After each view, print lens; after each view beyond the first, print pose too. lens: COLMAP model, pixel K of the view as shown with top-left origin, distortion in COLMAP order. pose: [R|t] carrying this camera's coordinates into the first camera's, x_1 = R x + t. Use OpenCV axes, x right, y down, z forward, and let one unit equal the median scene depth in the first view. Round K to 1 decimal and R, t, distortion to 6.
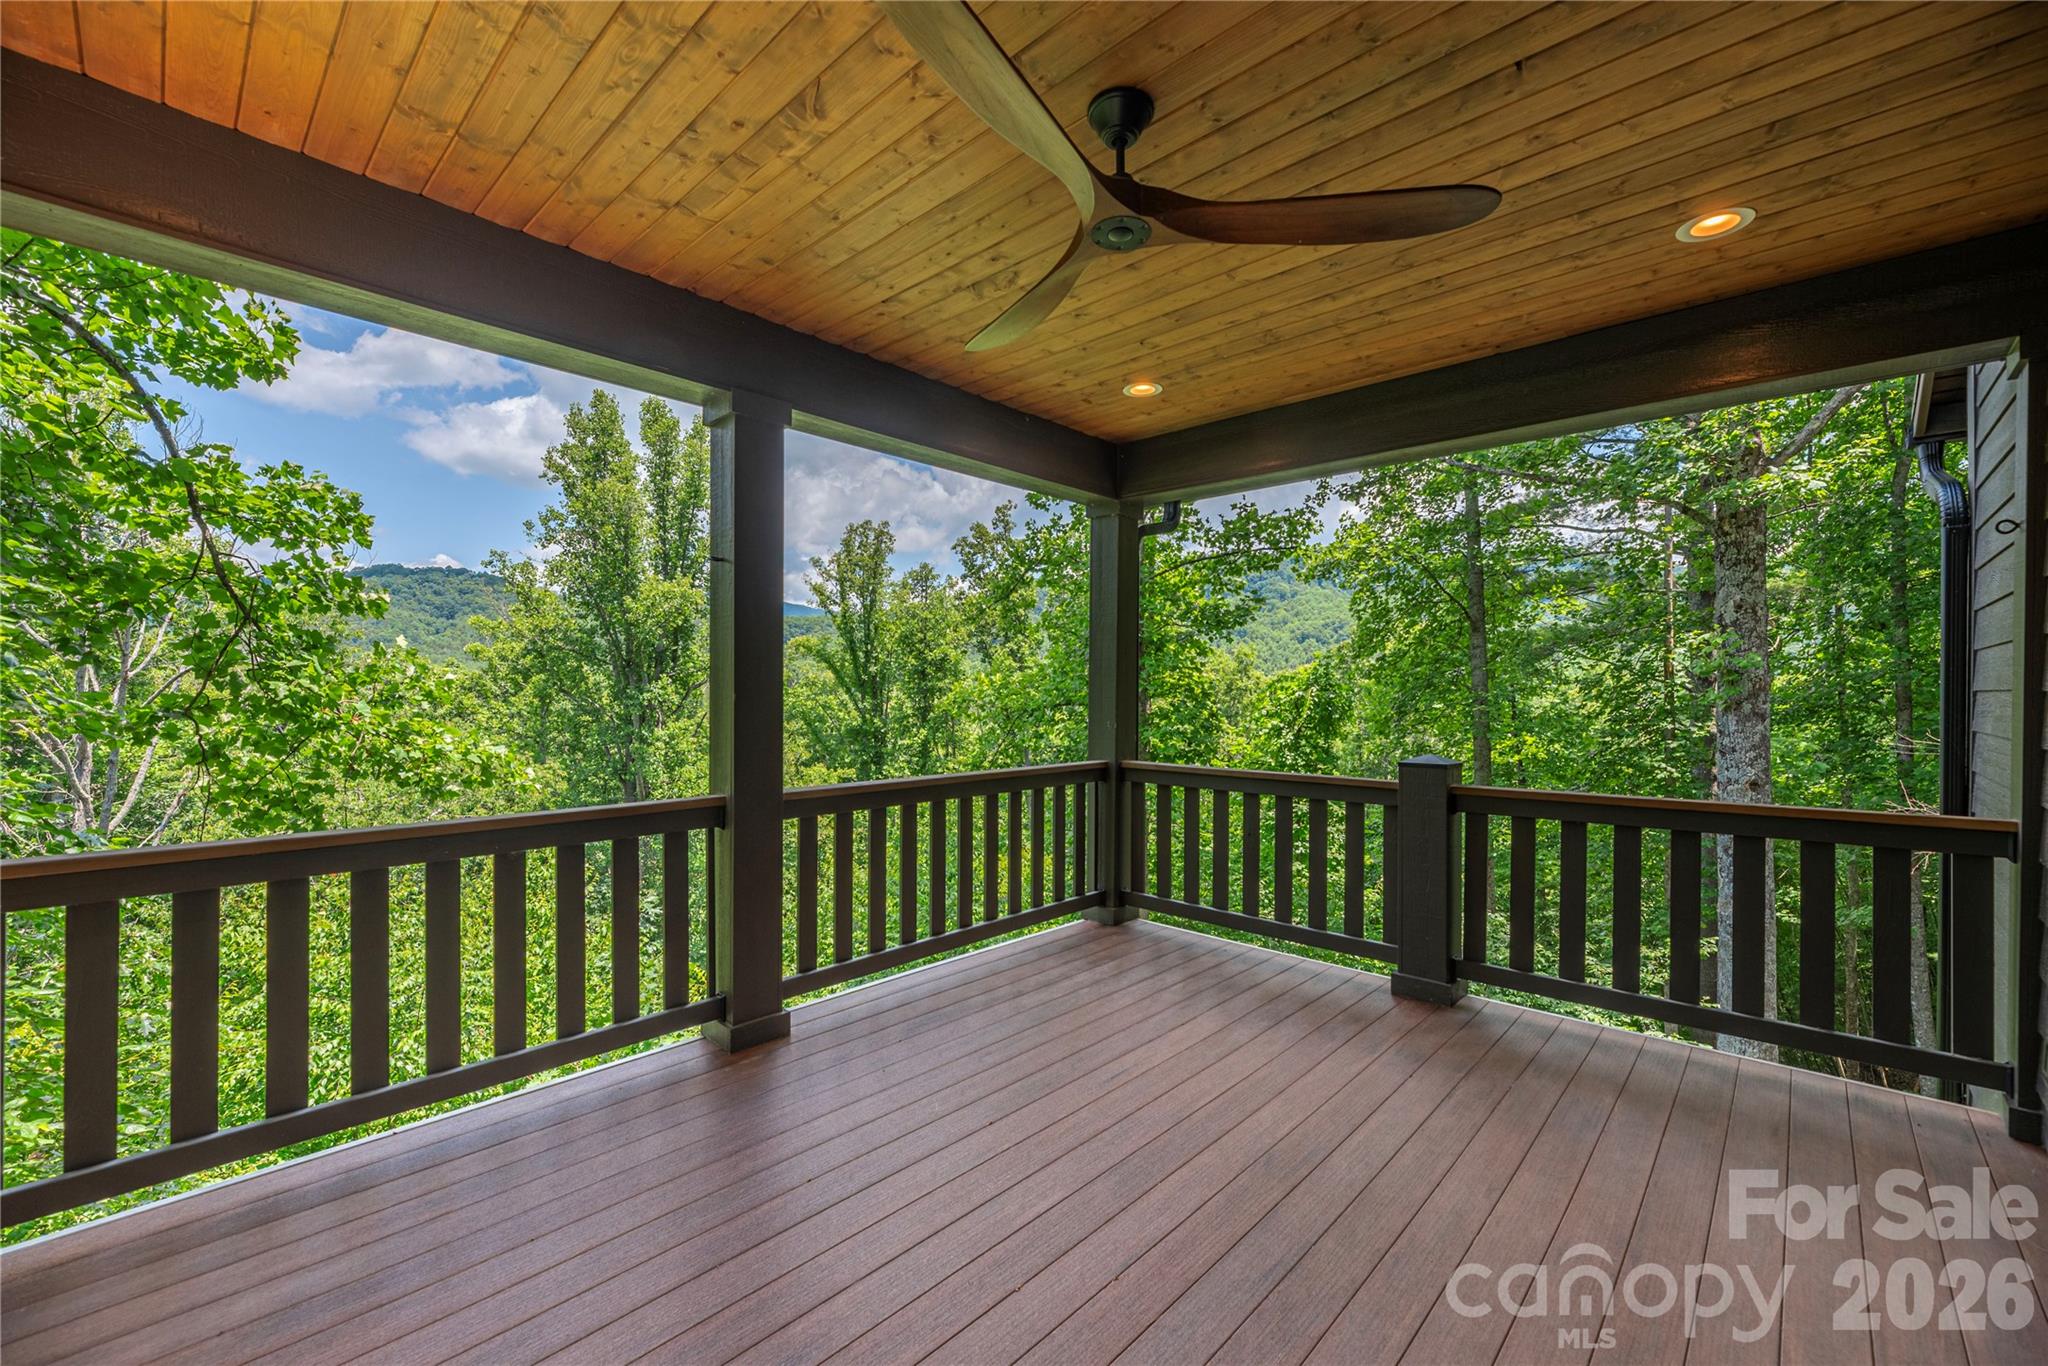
lens RADIAL K [[839.5, 0, 1036.9], [0, 839.5, 692.0], [0, 0, 1]] dist [-0.002224, 0.000837]
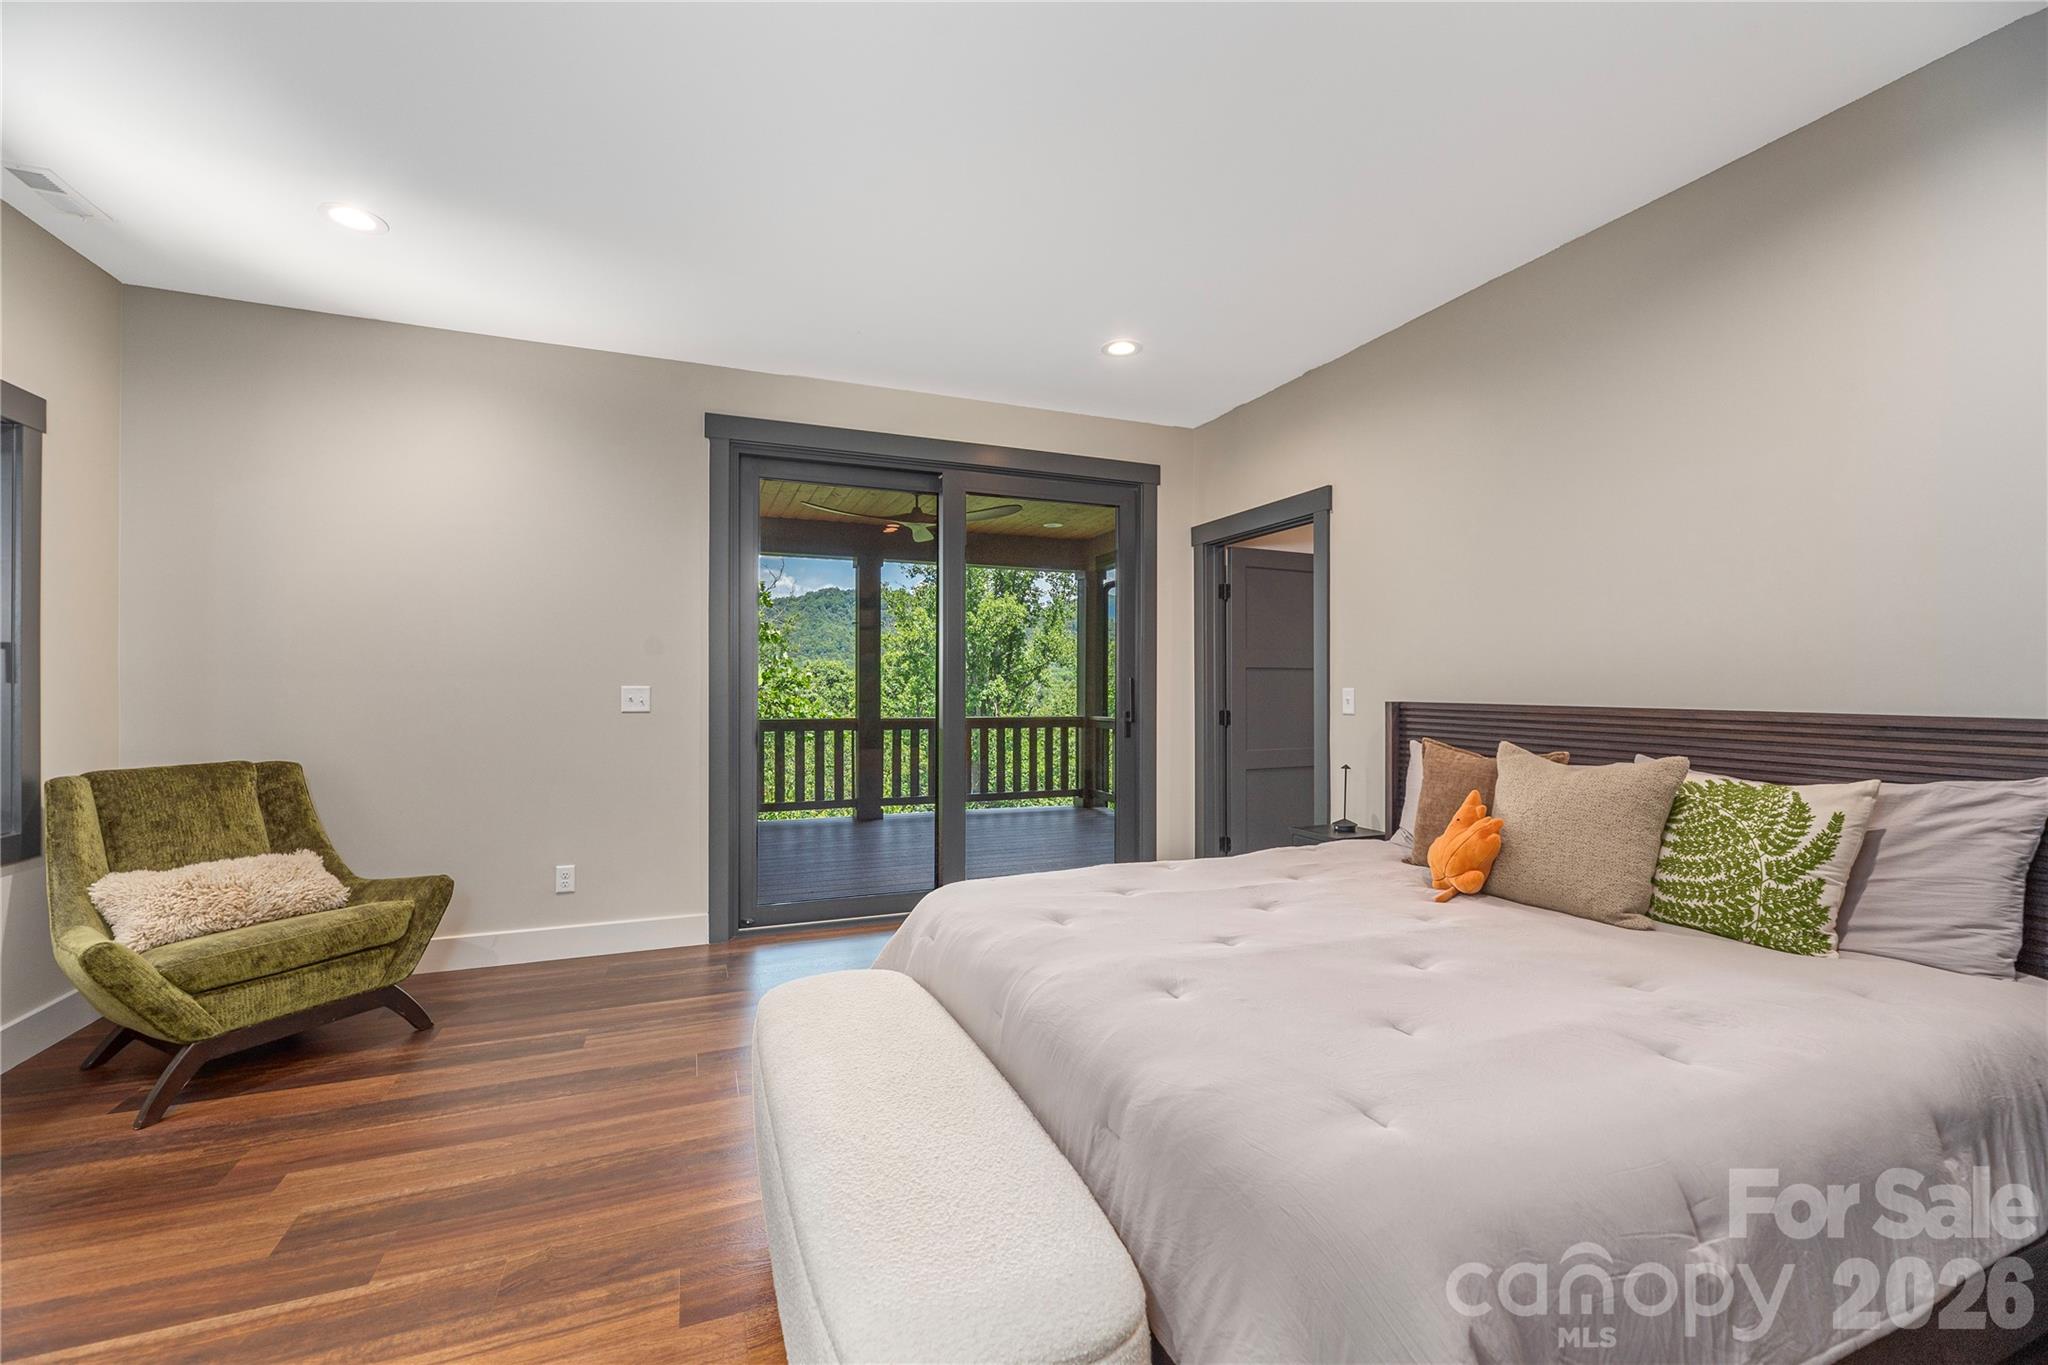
lens RADIAL K [[839.5, 0, 1023.1], [0, 839.5, 678.7], [0, 0, 1]] dist [-0.002224, 0.000837]
pose [[0.908963, -0.008348, -0.416793, 0.073621], [0.001703, 0.999865, -0.016313, 0.003311], [0.416873, 0.014118, 0.908855, -0.070426]]
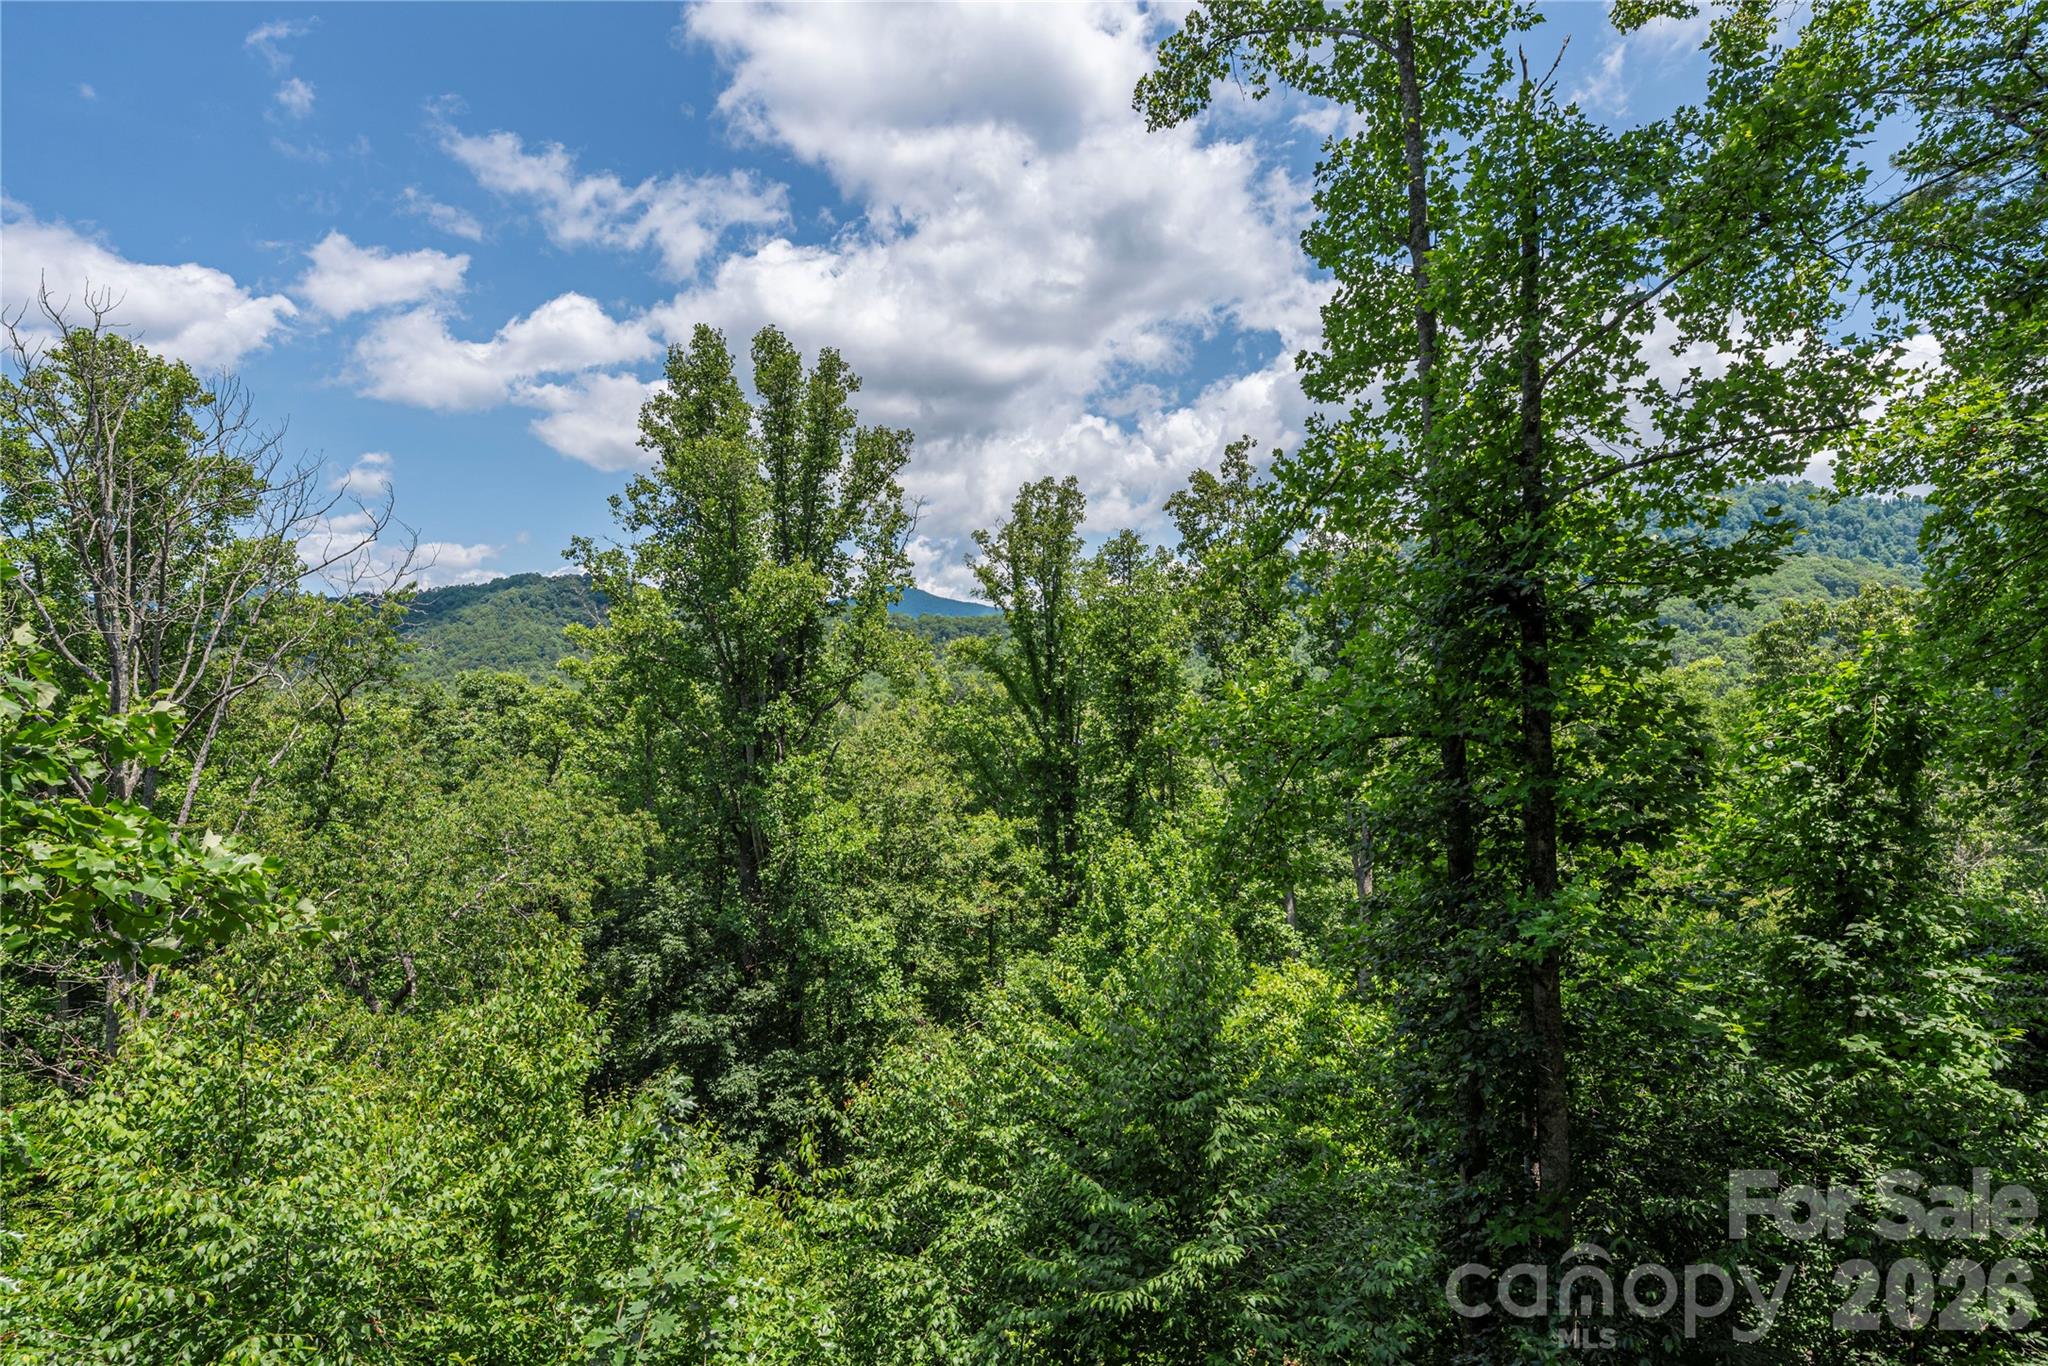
lens RADIAL K [[1090.0, 0, 1018.5], [0, 1090.0, 683.0], [0, 0, 1]] dist [0.007021, -0.002285]
pose [[0.973072, -0.019528, -0.229673, -0.012861], [0.014293, 0.999599, -0.024435, -0.001822], [0.230058, 0.020494, 0.972961, 0.079037]]
